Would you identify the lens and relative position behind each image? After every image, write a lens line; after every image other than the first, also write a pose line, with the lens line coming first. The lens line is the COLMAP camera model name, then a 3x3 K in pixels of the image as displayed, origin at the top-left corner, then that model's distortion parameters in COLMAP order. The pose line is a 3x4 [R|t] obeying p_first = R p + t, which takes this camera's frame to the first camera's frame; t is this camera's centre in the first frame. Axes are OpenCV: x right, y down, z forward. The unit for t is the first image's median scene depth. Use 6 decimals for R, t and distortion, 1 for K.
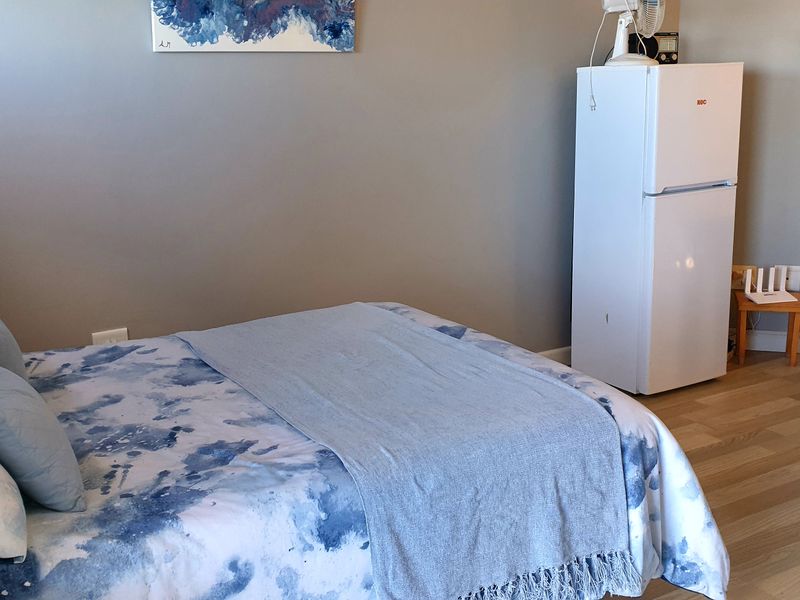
lens RADIAL K [[942.0, 0, 400.0], [0, 942.0, 300.0], [0, 0, 1]] dist [0.169408, -0.696519]
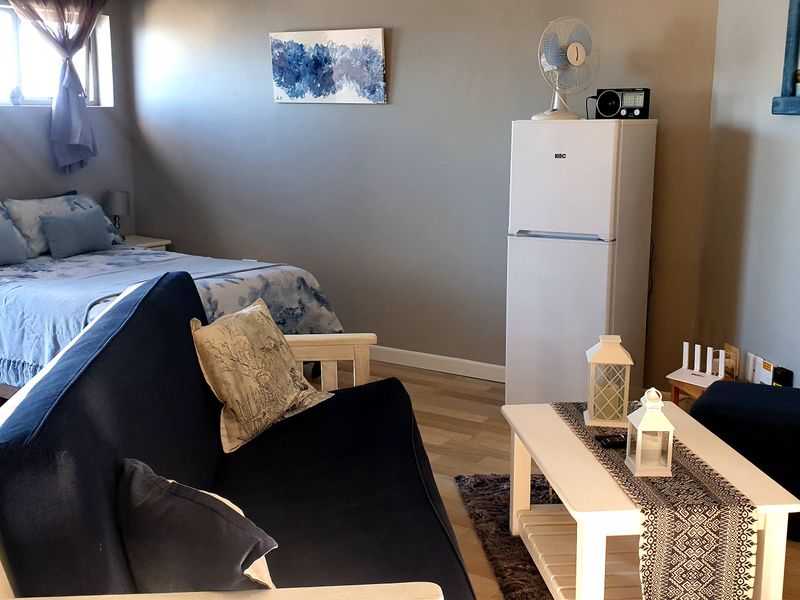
lens RADIAL K [[942.0, 0, 400.0], [0, 942.0, 300.0], [0, 0, 1]] dist [0.169408, -0.696519]
pose [[0.454426, 0.198571, -0.868370, 1.316539], [-0.220194, 0.969625, 0.106496, -0.138197], [0.863141, 0.142816, 0.484347, 0.389286]]
